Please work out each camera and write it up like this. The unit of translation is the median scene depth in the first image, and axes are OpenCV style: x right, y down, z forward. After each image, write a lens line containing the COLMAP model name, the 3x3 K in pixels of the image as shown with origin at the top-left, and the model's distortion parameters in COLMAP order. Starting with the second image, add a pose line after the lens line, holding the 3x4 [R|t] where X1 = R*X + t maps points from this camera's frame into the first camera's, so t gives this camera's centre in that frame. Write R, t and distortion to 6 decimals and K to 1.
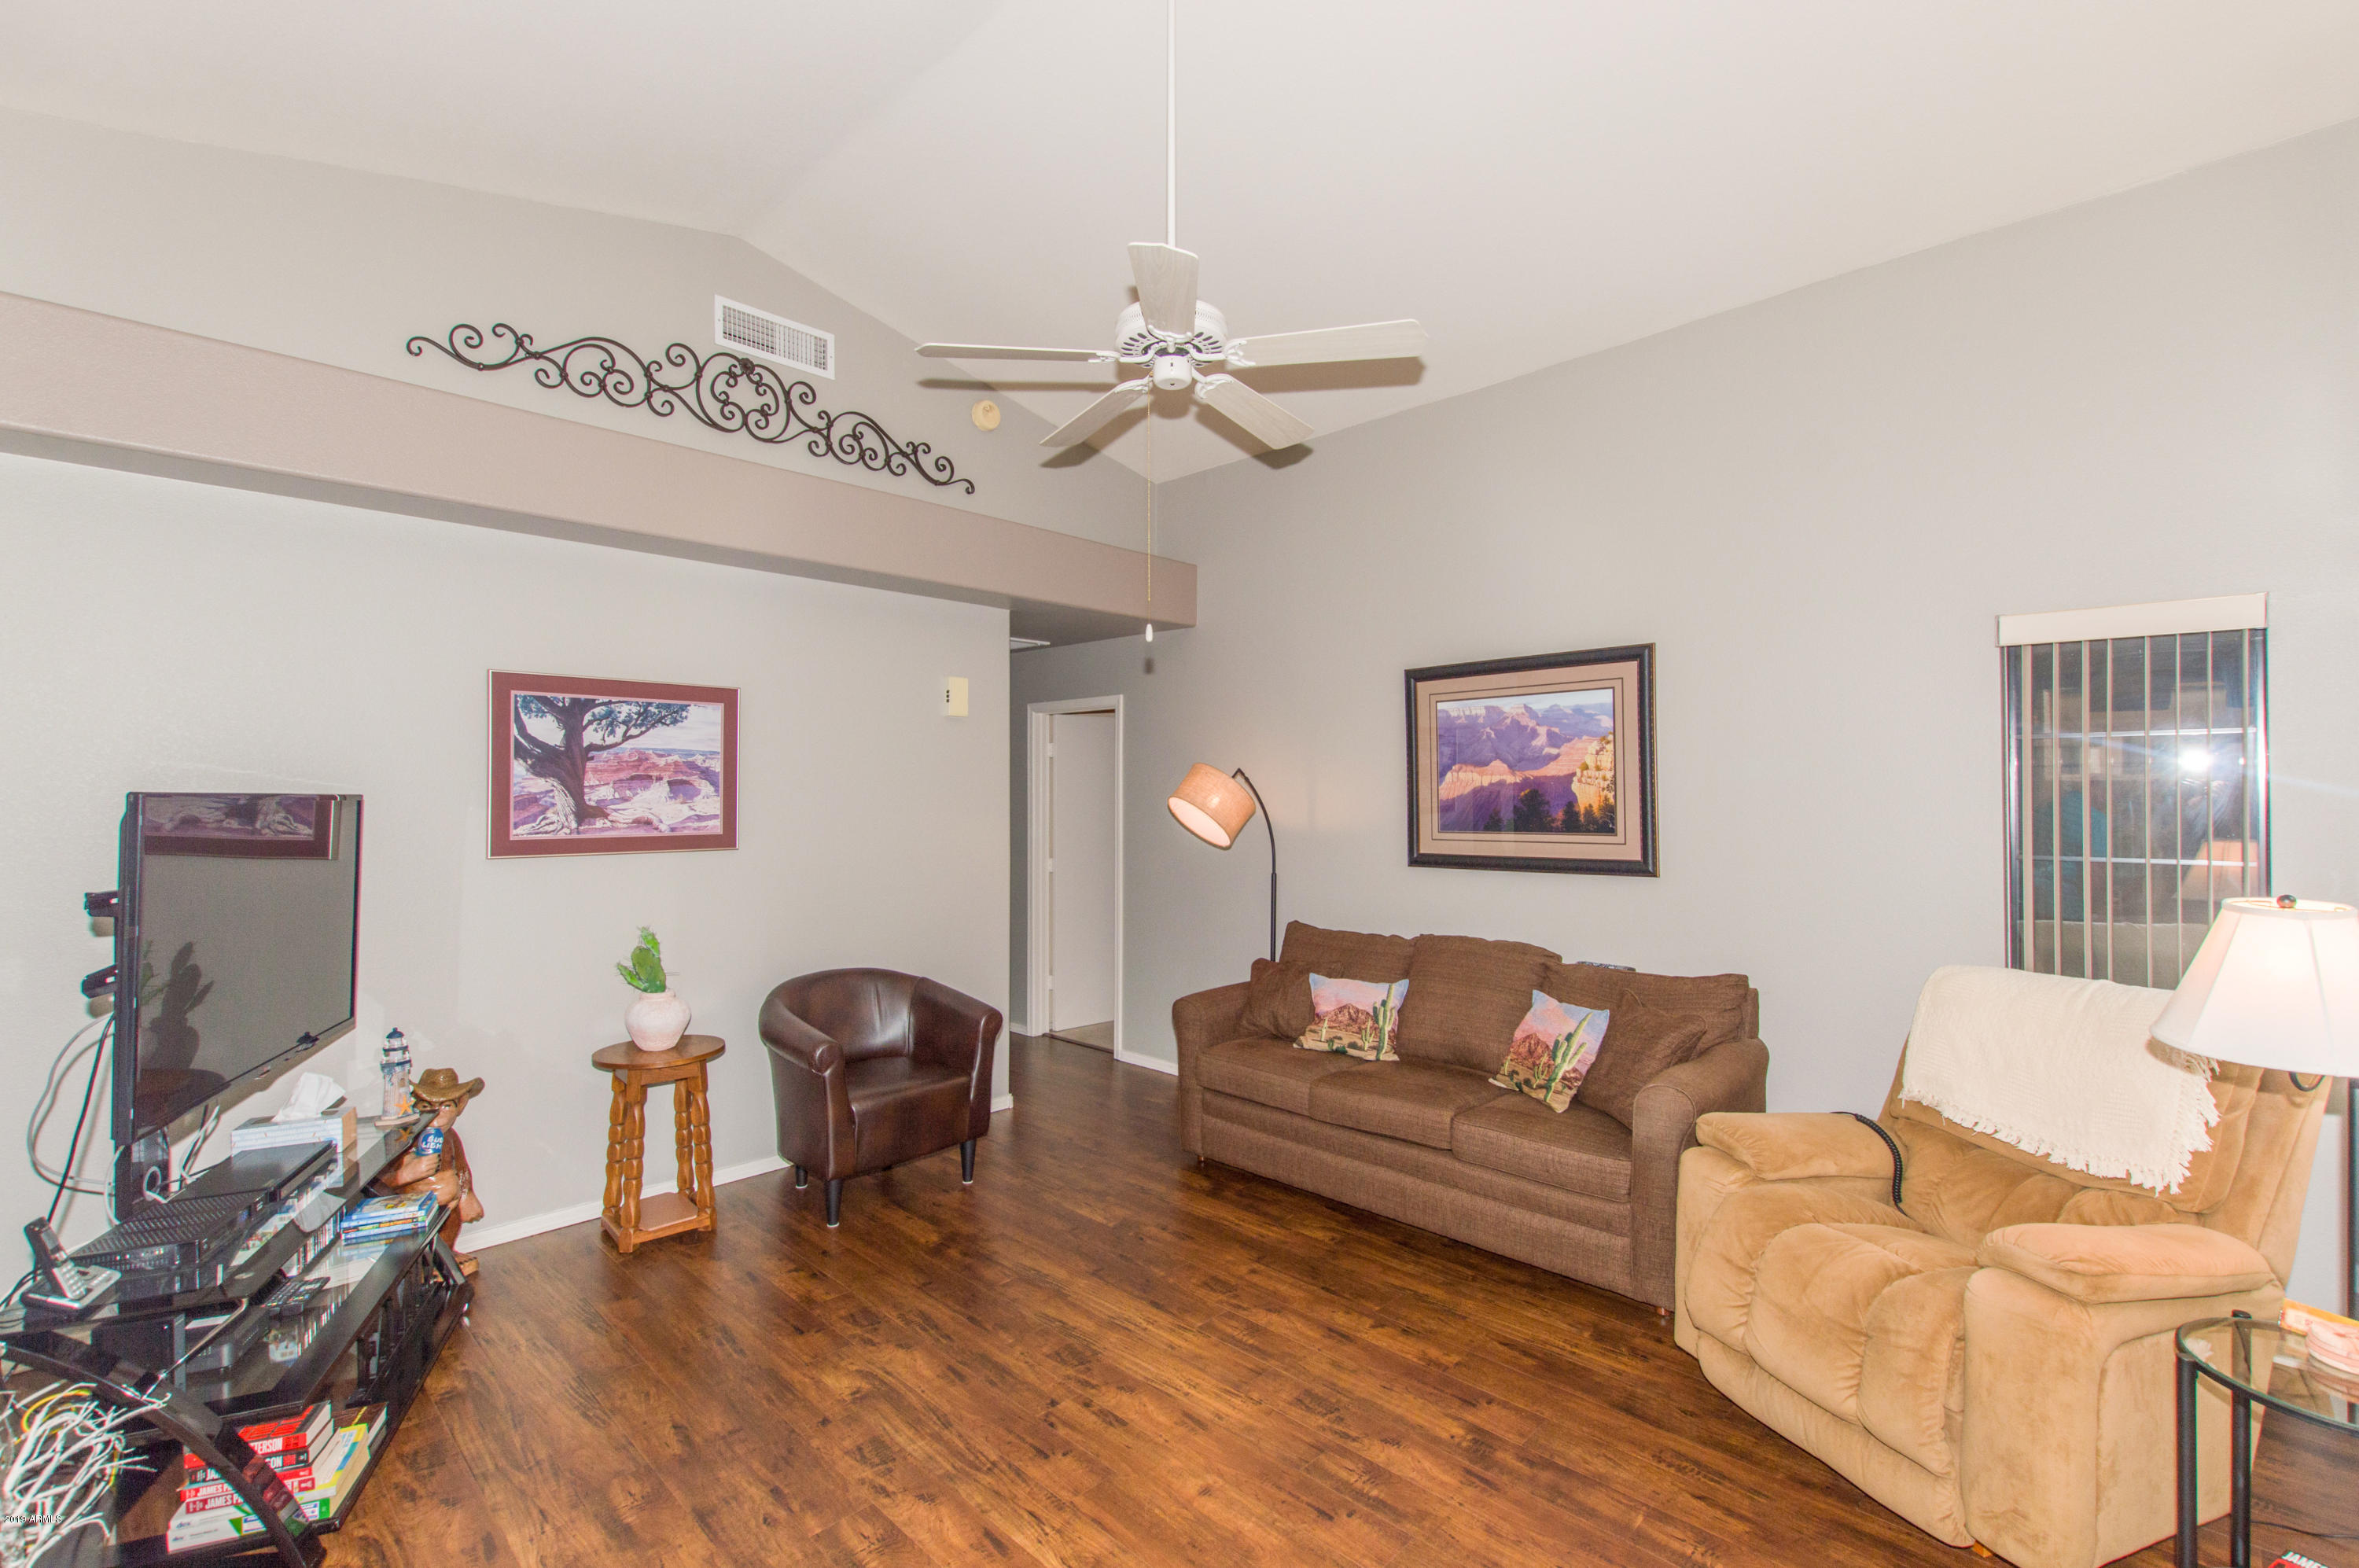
lens RADIAL K [[1031.5, 0, 1177.1], [0, 1031.5, 786.9], [0, 0, 1]] dist [0.000735, -0.000071]
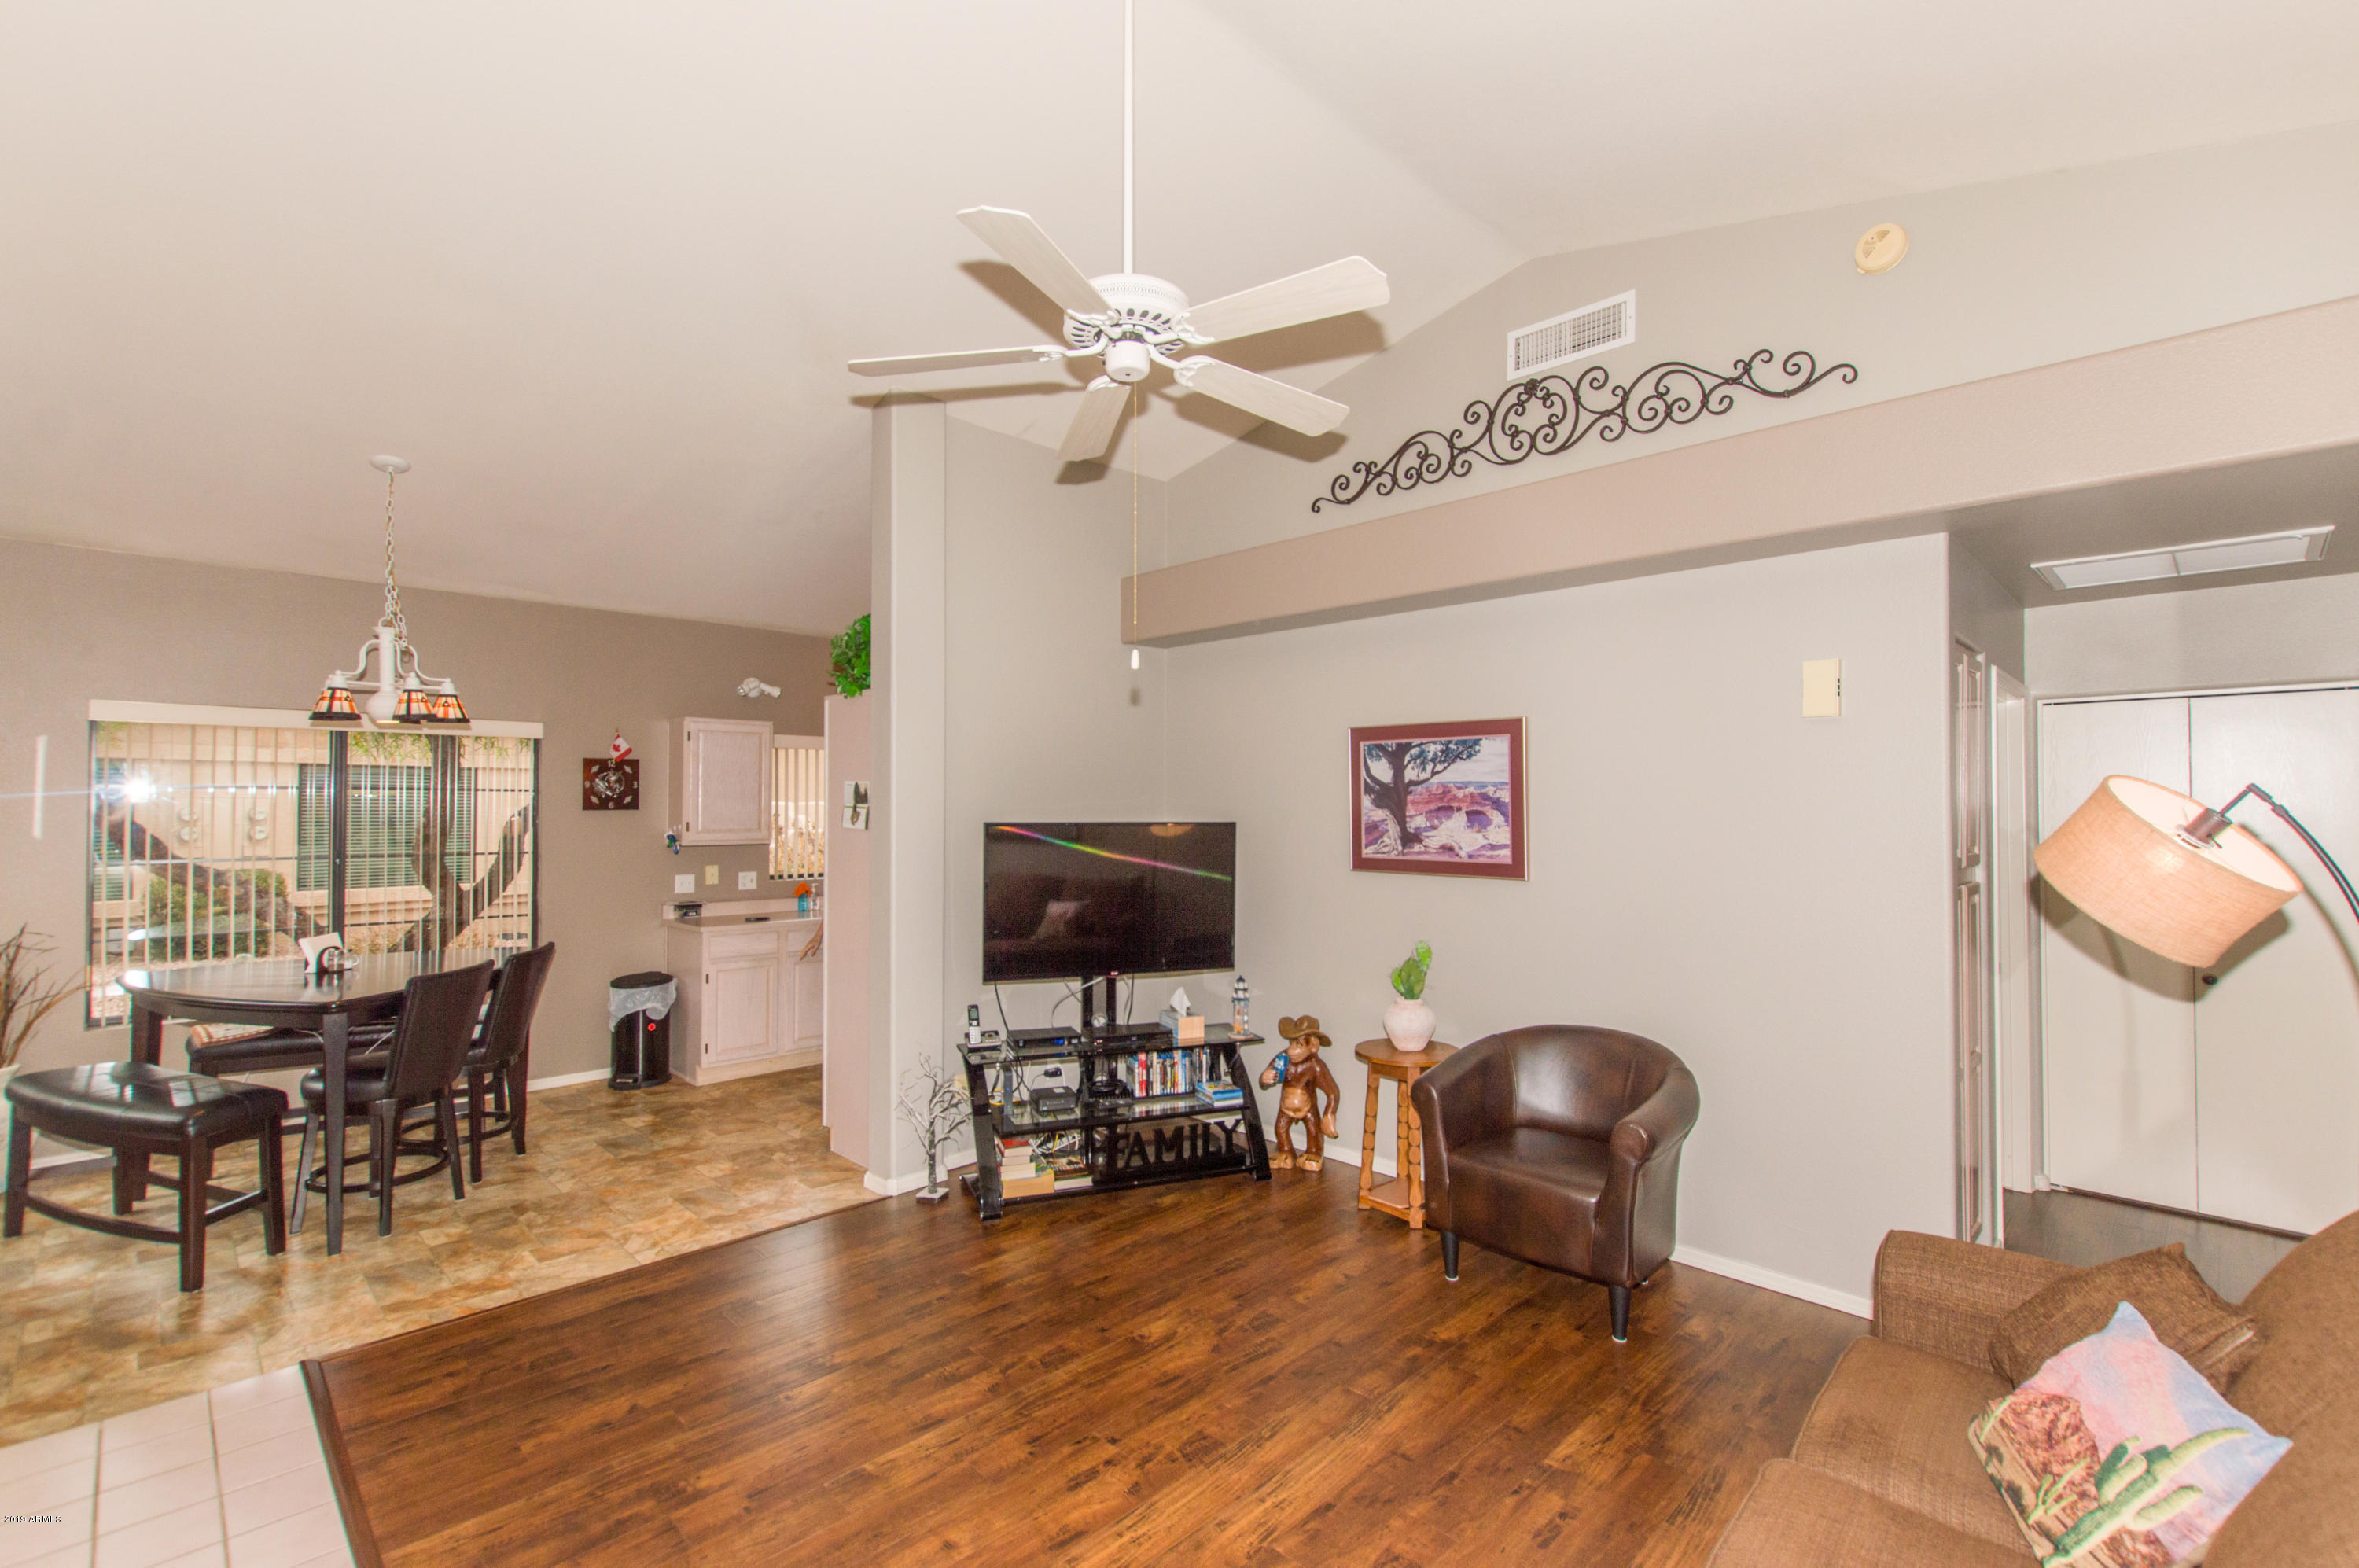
lens RADIAL K [[1041.4, 0, 1193.4], [0, 1041.4, 790.4], [0, 0, 1]] dist [0.002009, -0.000126]
pose [[-0.003037, -0.012663, -0.999915, 0.608263], [0.006360, 0.999899, -0.012682, -0.015840], [0.999975, -0.006398, -0.002957, 0.729894]]
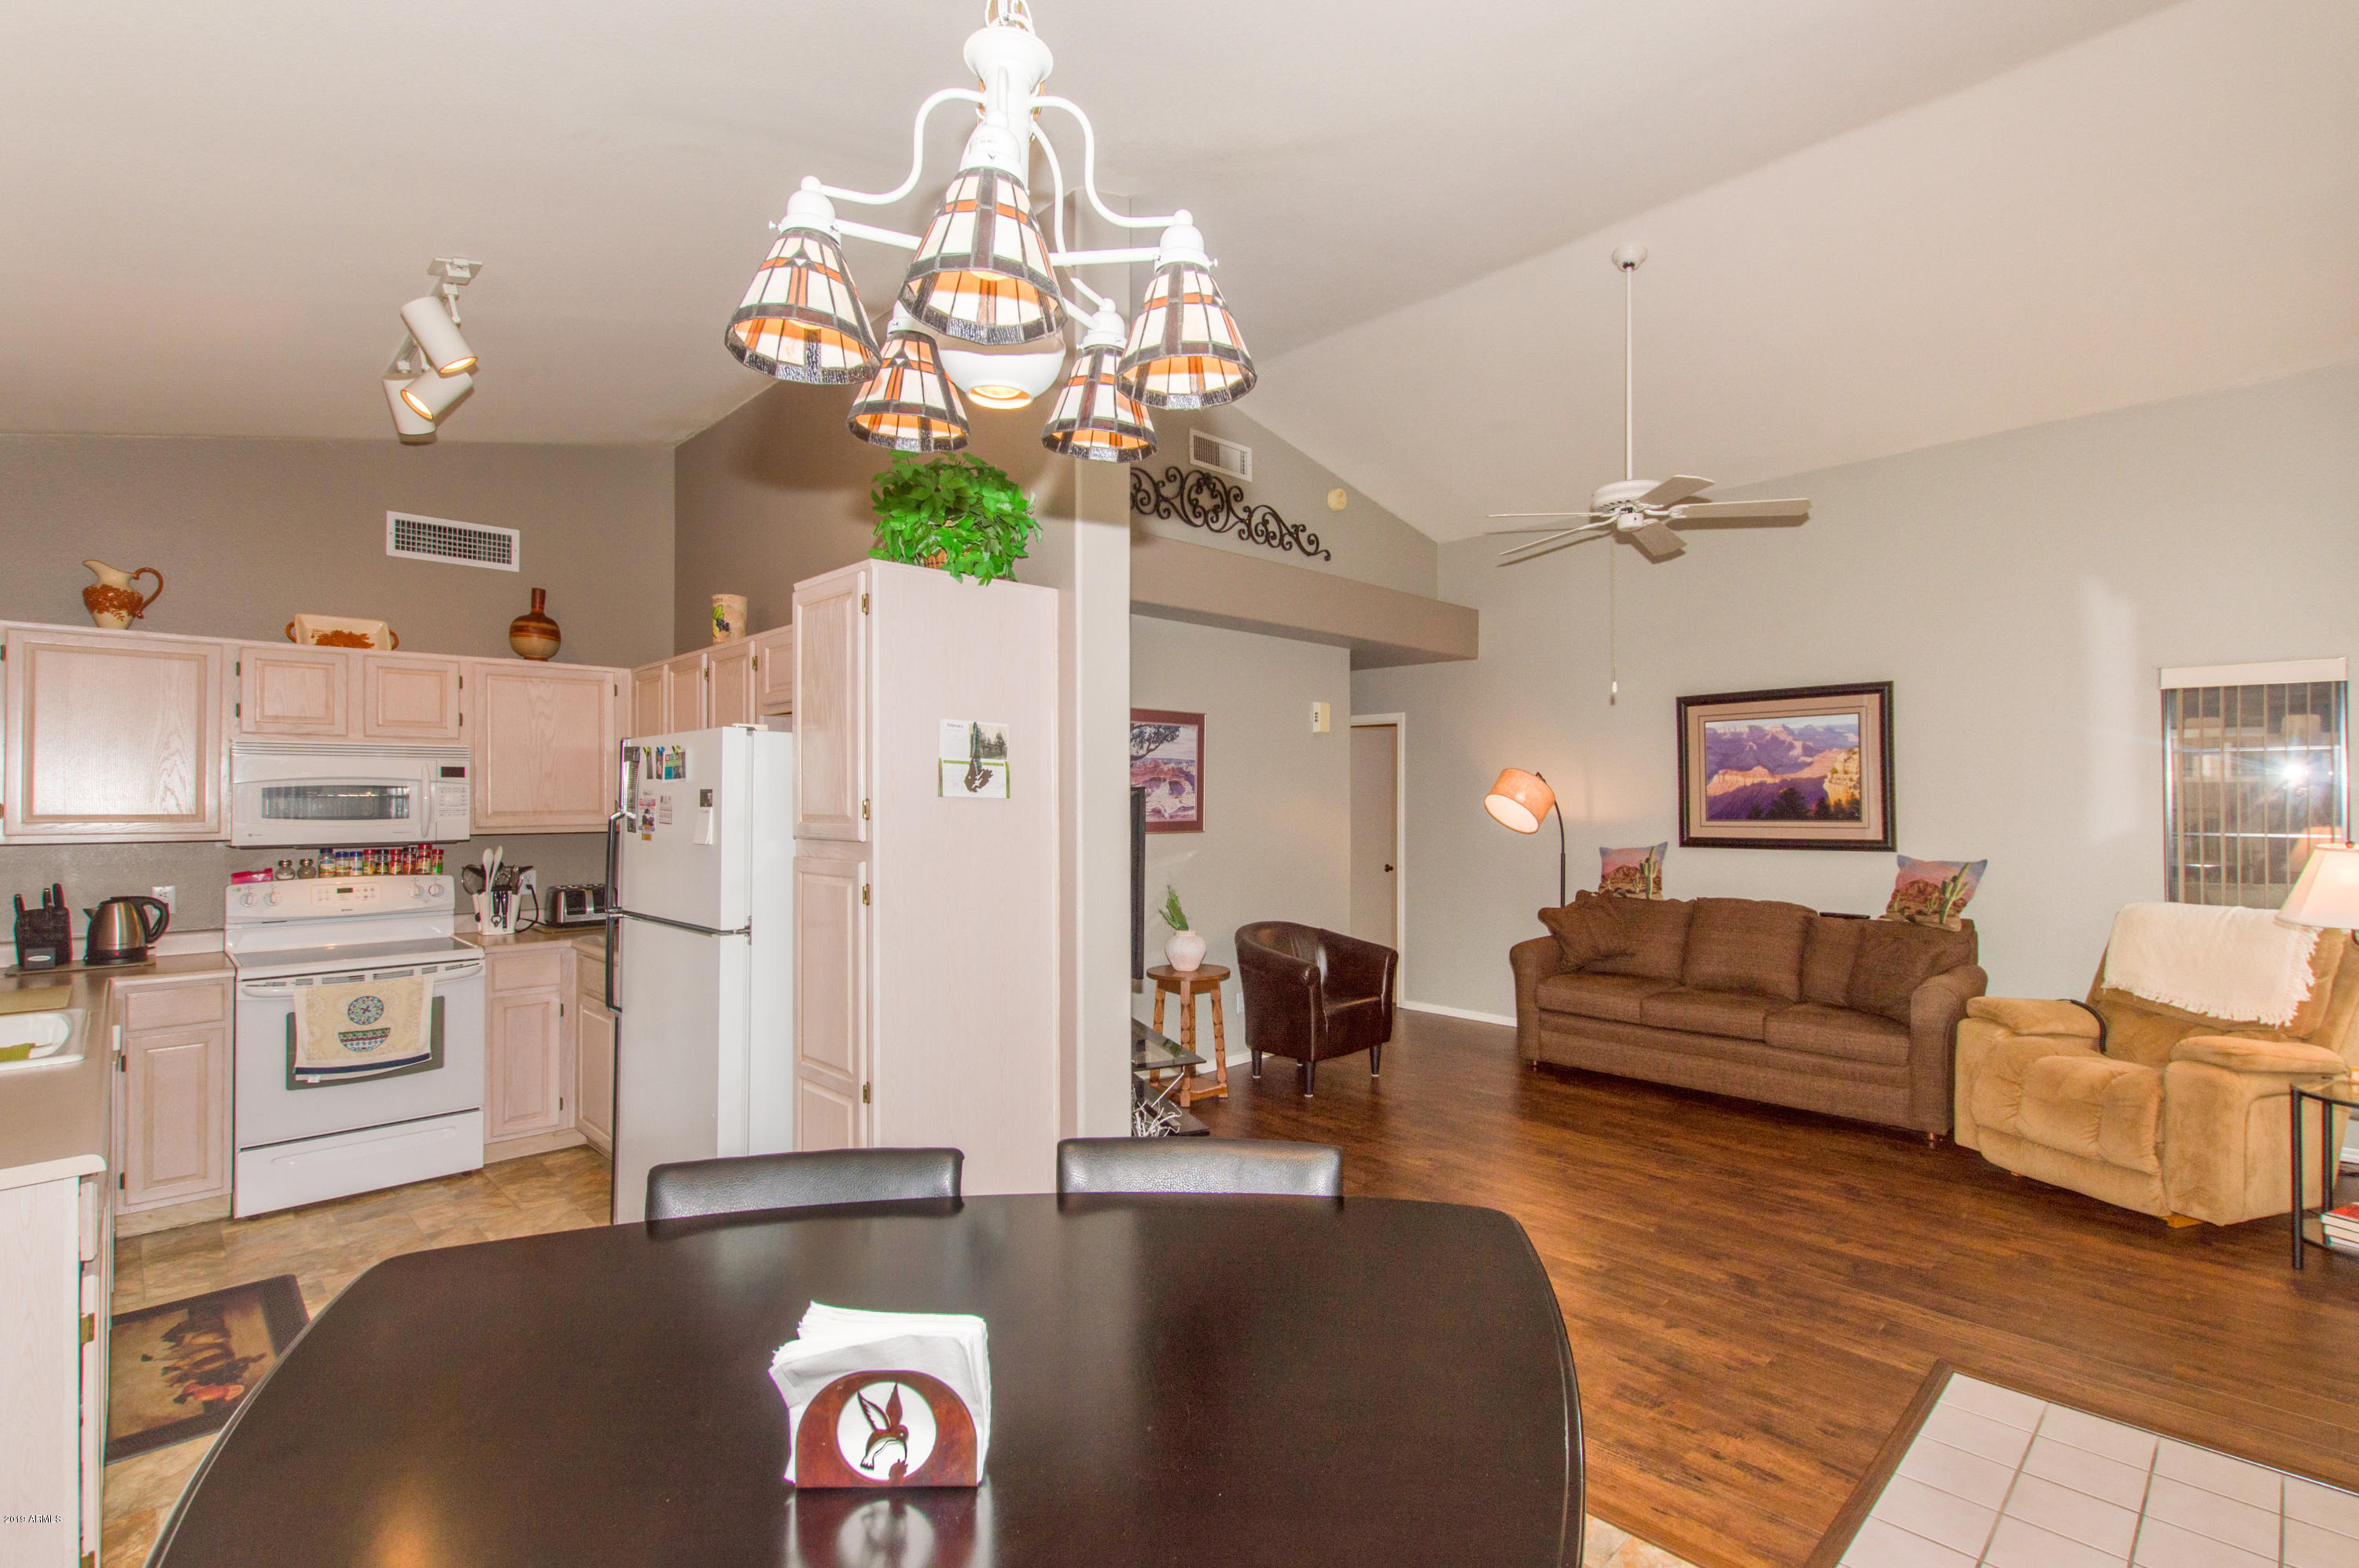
lens RADIAL K [[1077.4, 0, 1179.5], [0, 1077.4, 784.0], [0, 0, 1]] dist [0.002425, 0.000390]
pose [[0.999703, -0.000230, -0.024353, -0.451376], [0.000093, 0.999984, -0.005657, 0.005599], [0.024354, 0.005653, 0.999687, -0.457245]]
